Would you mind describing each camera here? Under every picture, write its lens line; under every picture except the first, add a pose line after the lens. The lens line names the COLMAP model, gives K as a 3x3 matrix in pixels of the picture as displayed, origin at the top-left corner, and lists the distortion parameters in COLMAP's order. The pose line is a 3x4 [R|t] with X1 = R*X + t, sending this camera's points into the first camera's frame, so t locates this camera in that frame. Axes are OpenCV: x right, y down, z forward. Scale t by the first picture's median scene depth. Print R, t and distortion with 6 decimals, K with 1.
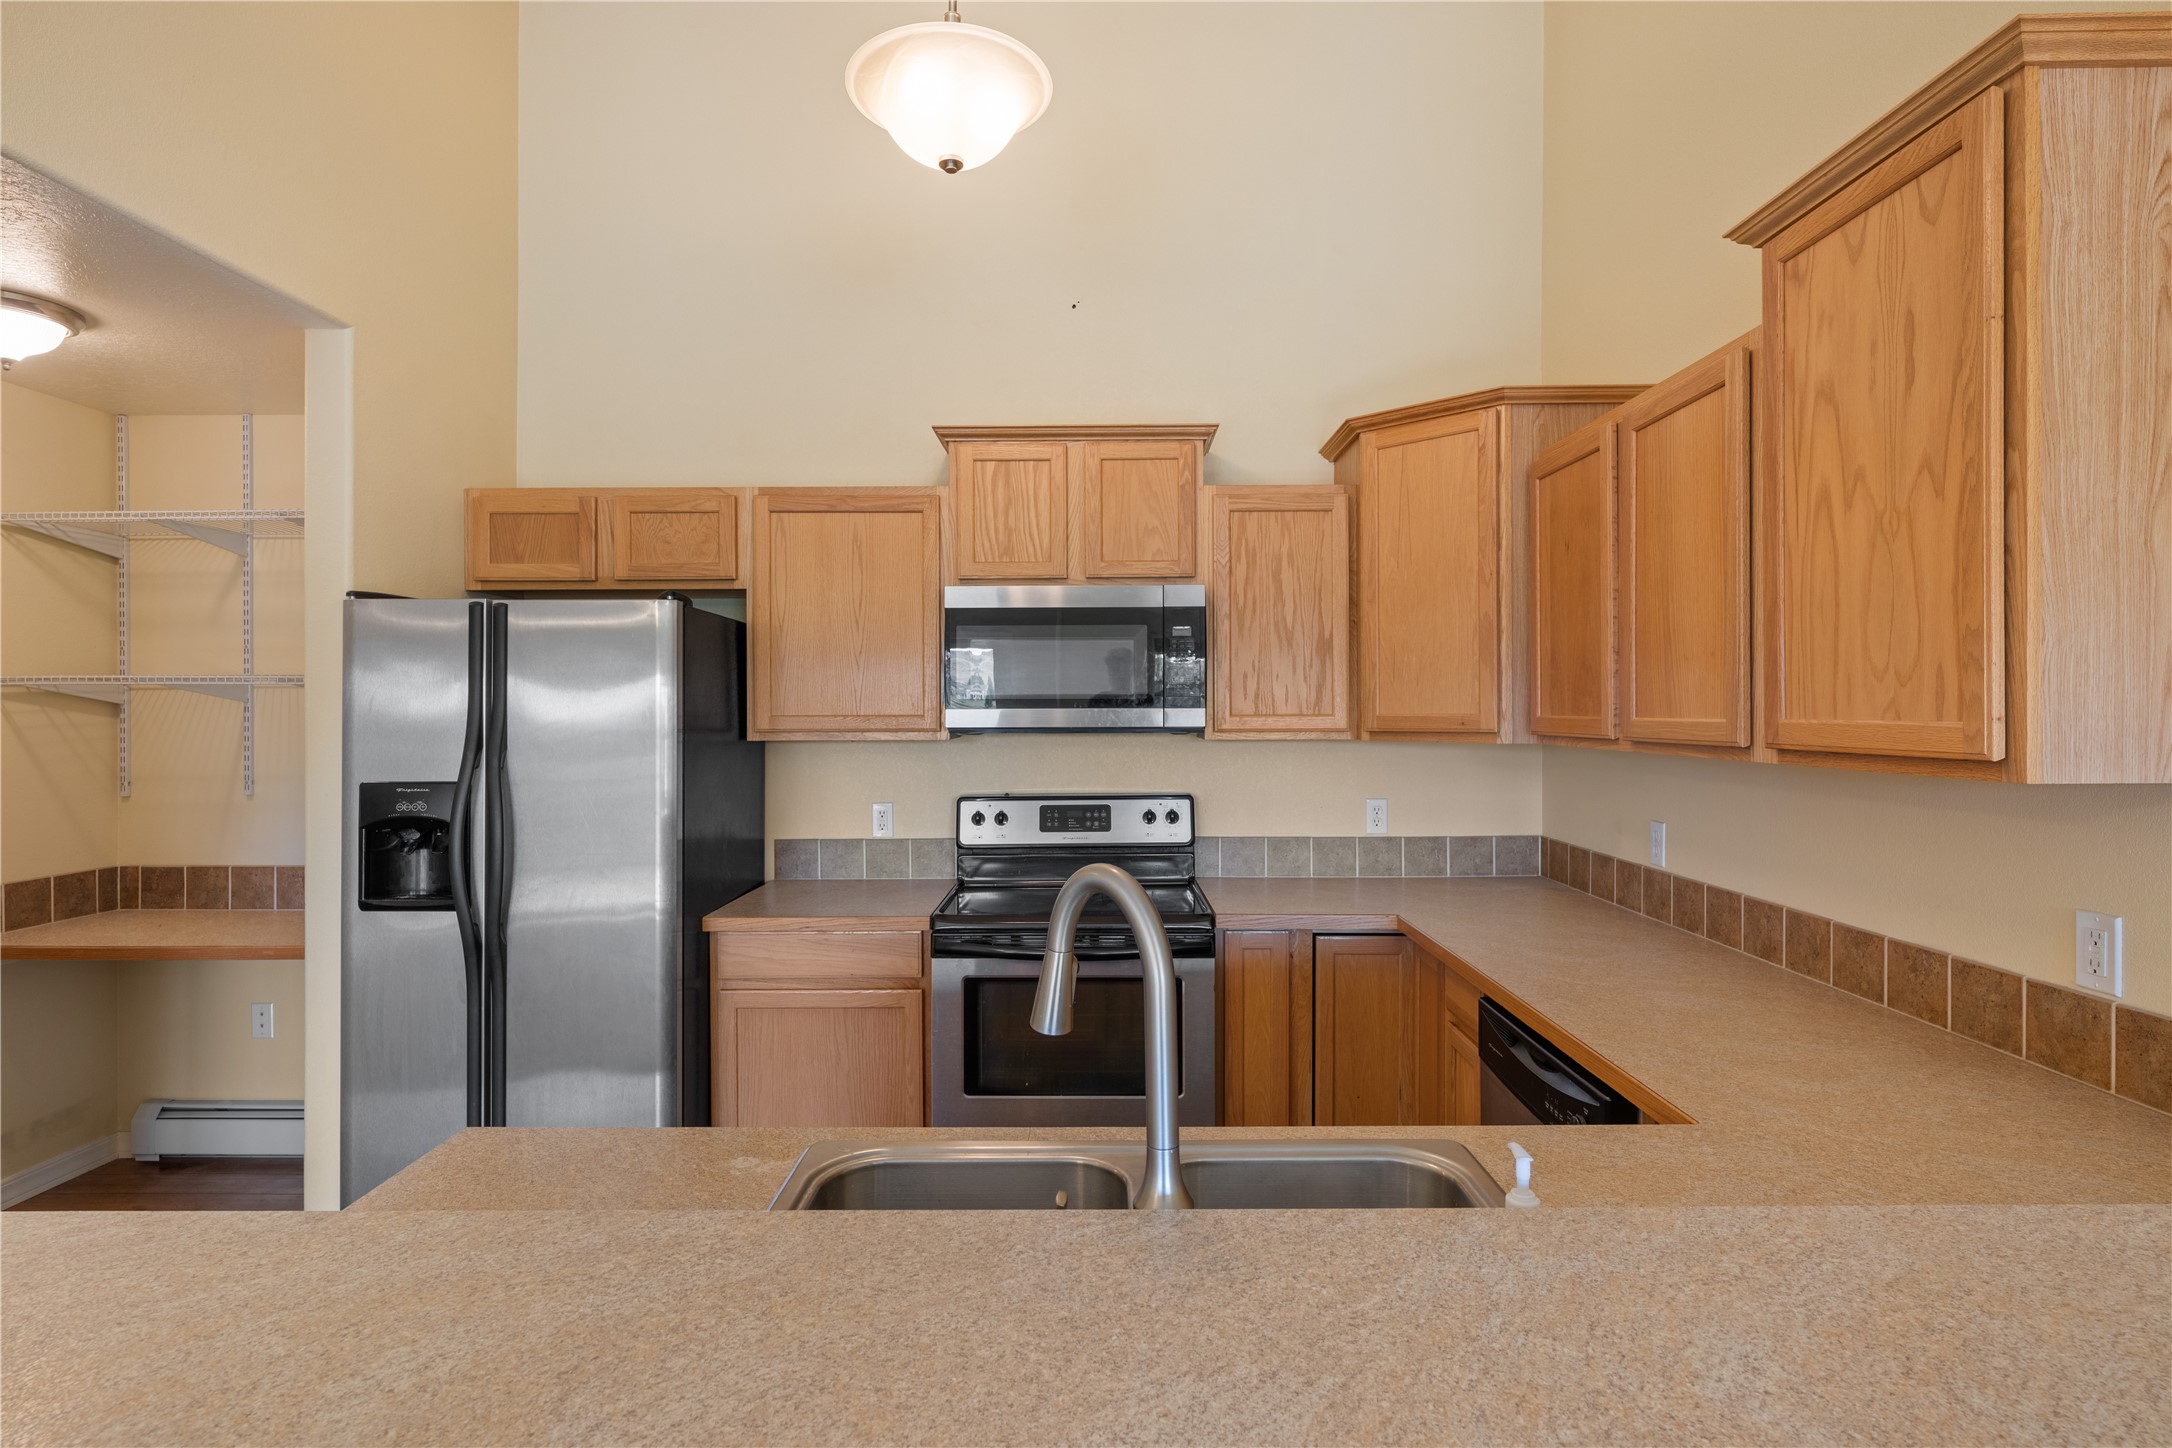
lens RADIAL K [[1110.6, 0, 1118.2], [0, 1110.6, 710.8], [0, 0, 1]] dist [-0.000557, 0.001779]
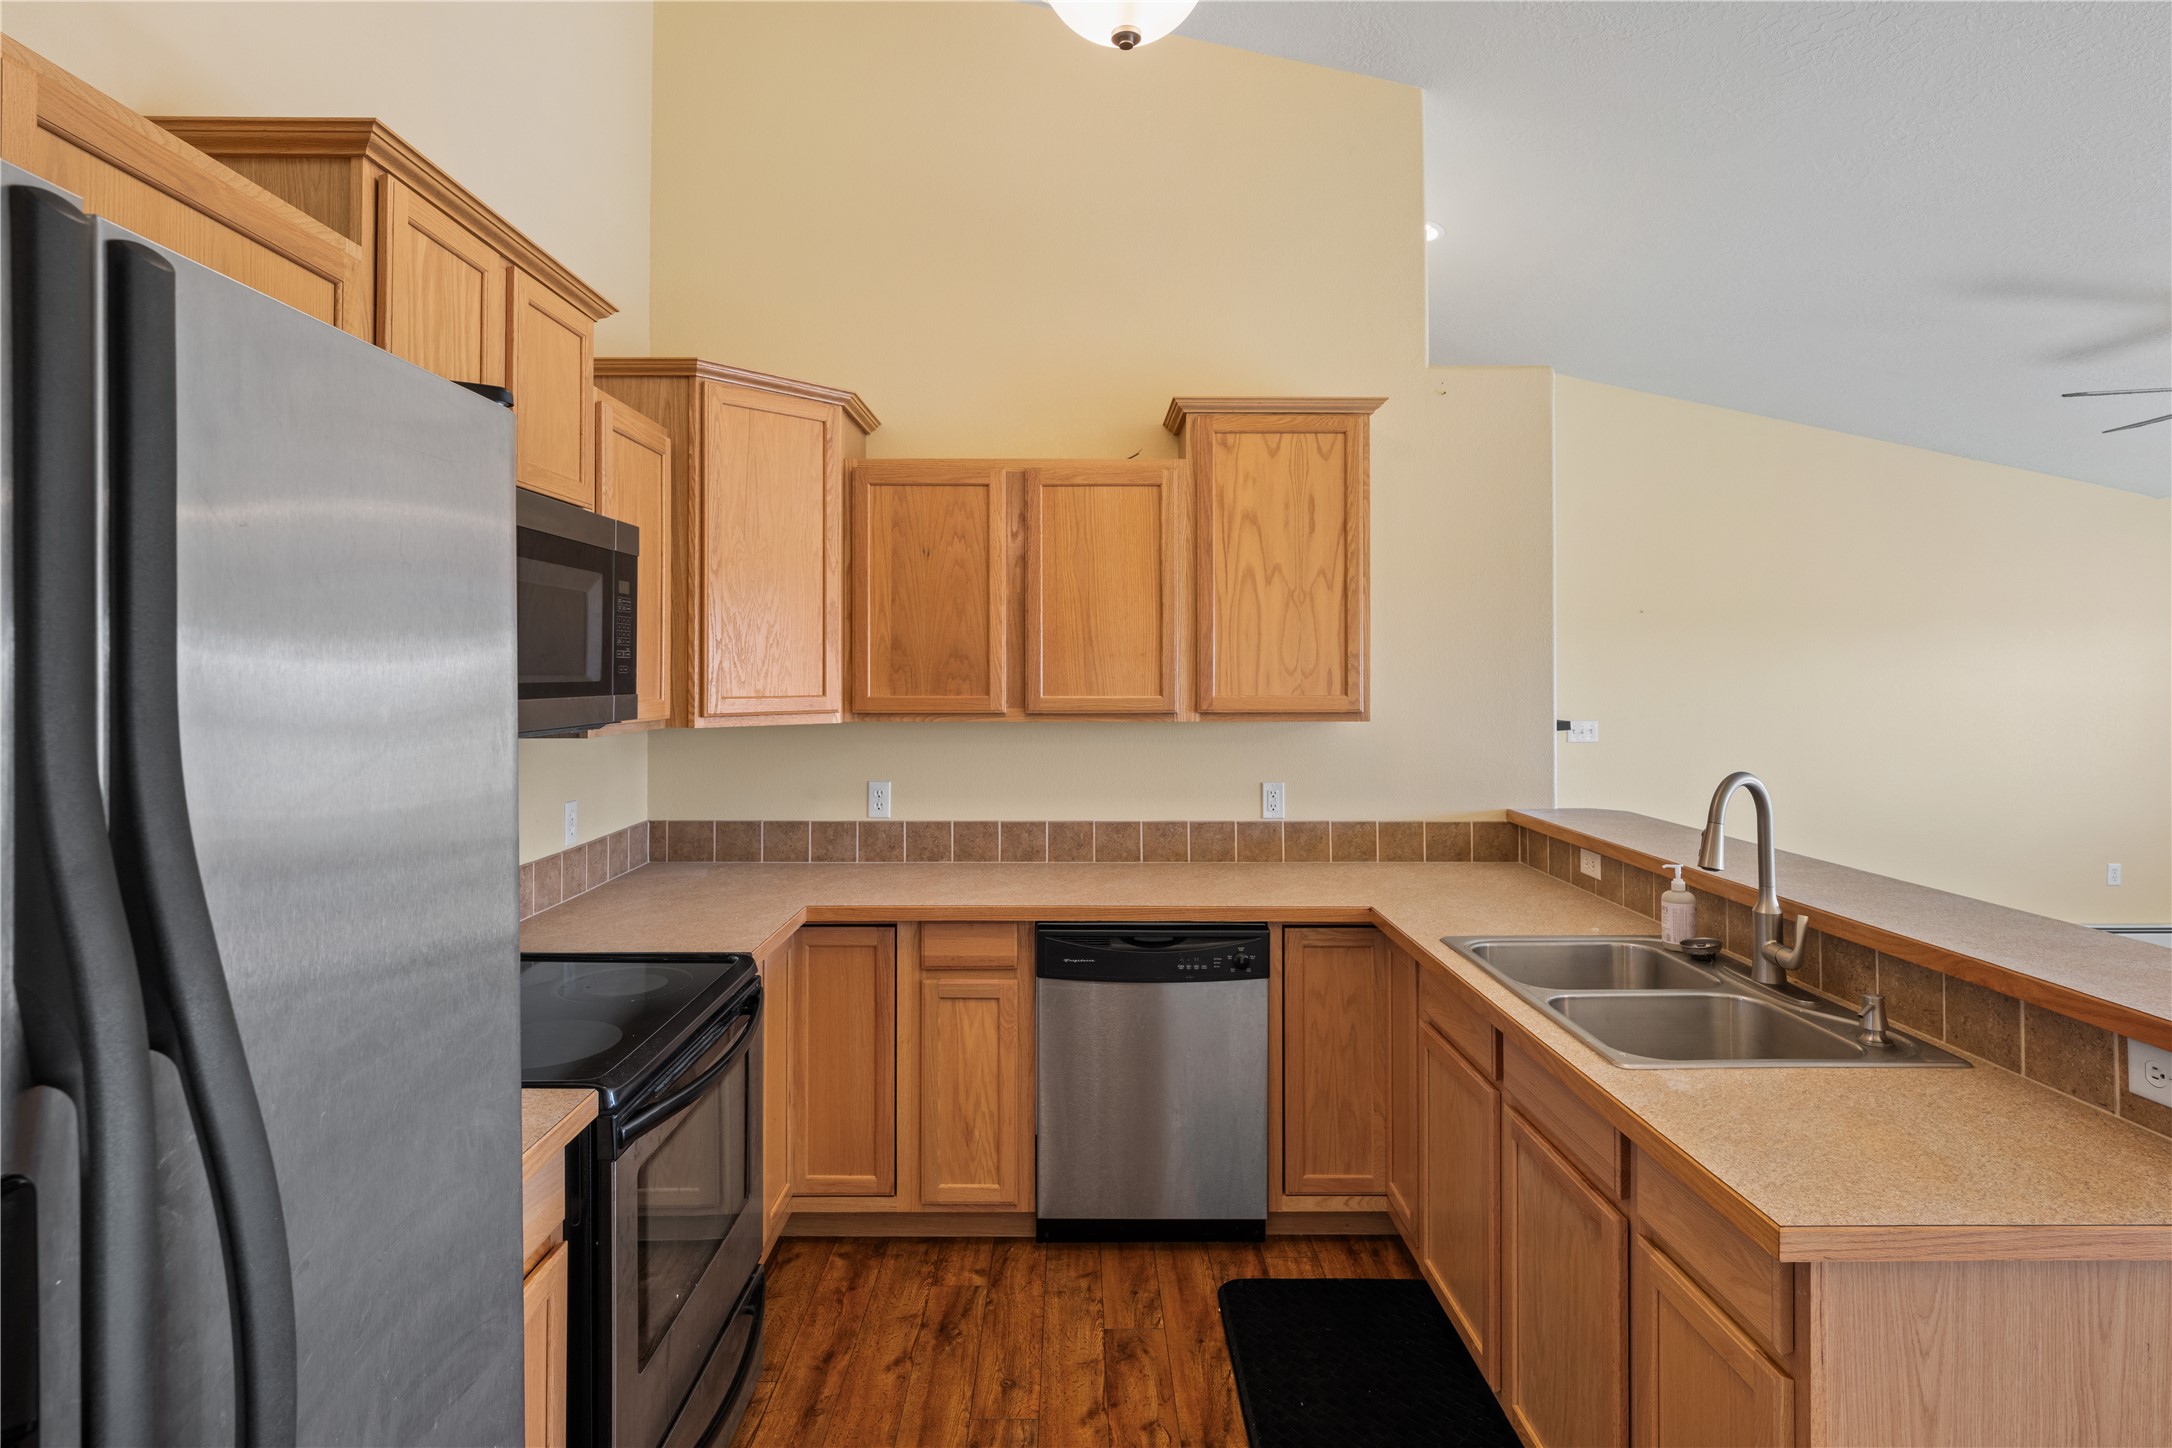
lens RADIAL K [[1073.2, 0, 1113.1], [0, 1073.2, 668.5], [0, 0, 1]] dist [-0.006014, 0.002438]
pose [[-0.003613, 0.006895, 0.999970, -0.642400], [0.003253, 0.999971, -0.006883, -0.014317], [-0.999988, 0.003228, -0.003635, 0.697516]]
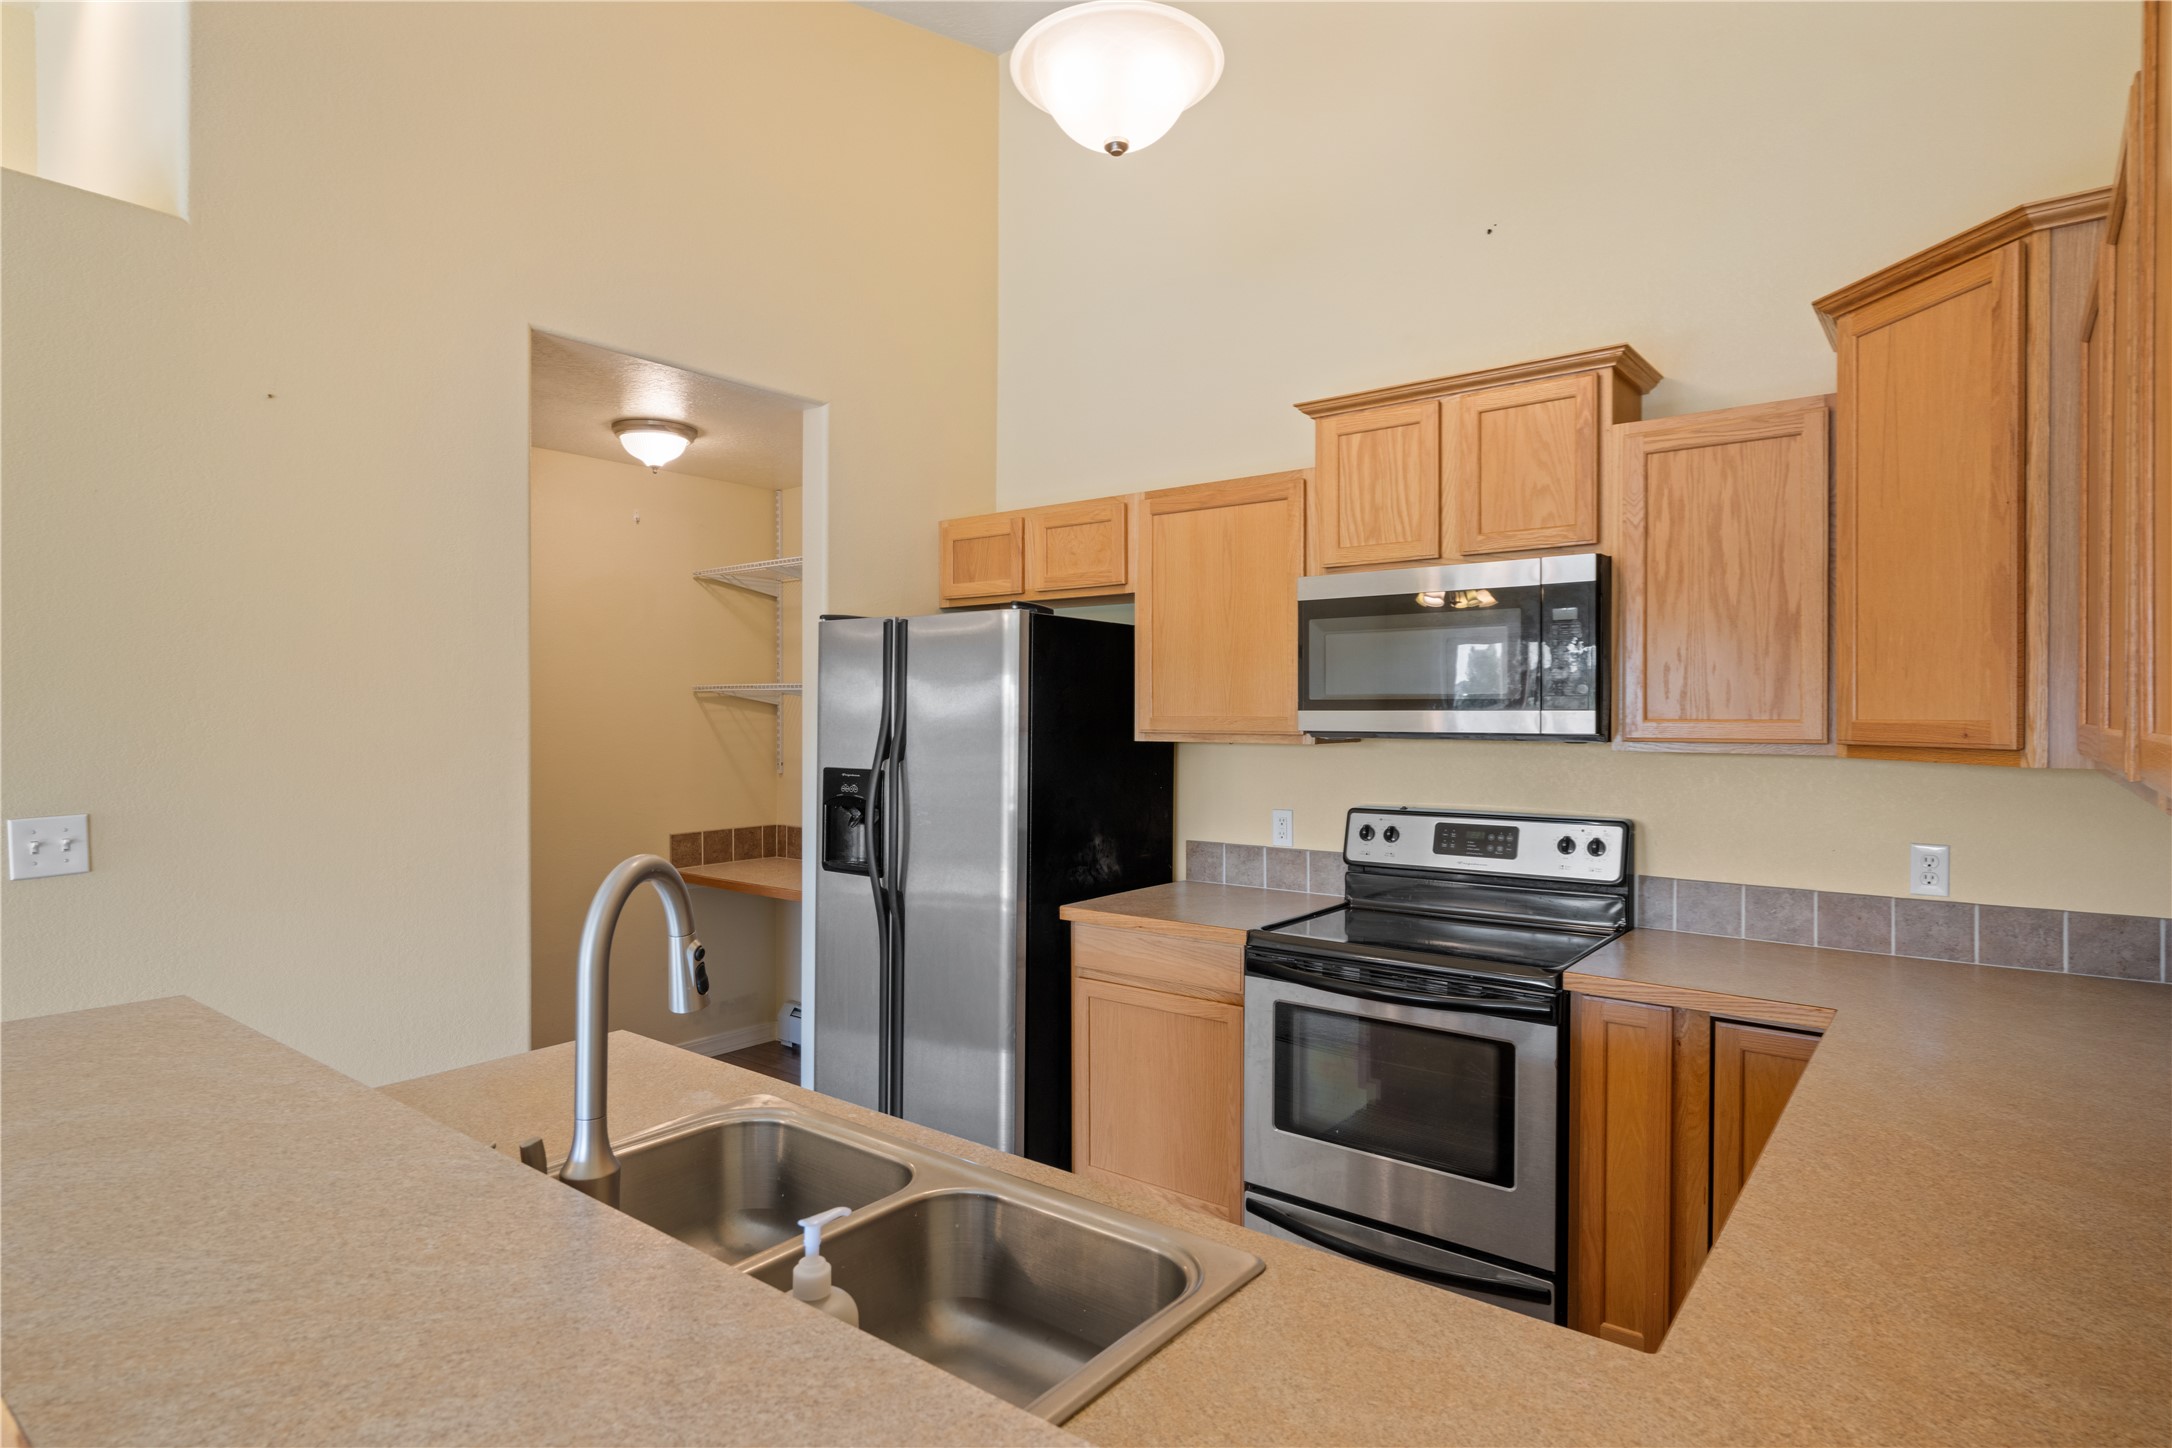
lens RADIAL K [[1196.1, 0, 1085.5], [0, 1196.1, 717.7], [0, 0, 1]] dist [-0.003611, 0.001887]
pose [[0.774665, 0.006998, -0.632333, 0.337092], [-0.003726, 0.999972, 0.006502, -0.001449], [0.632361, -0.002681, 0.774669, 0.120520]]
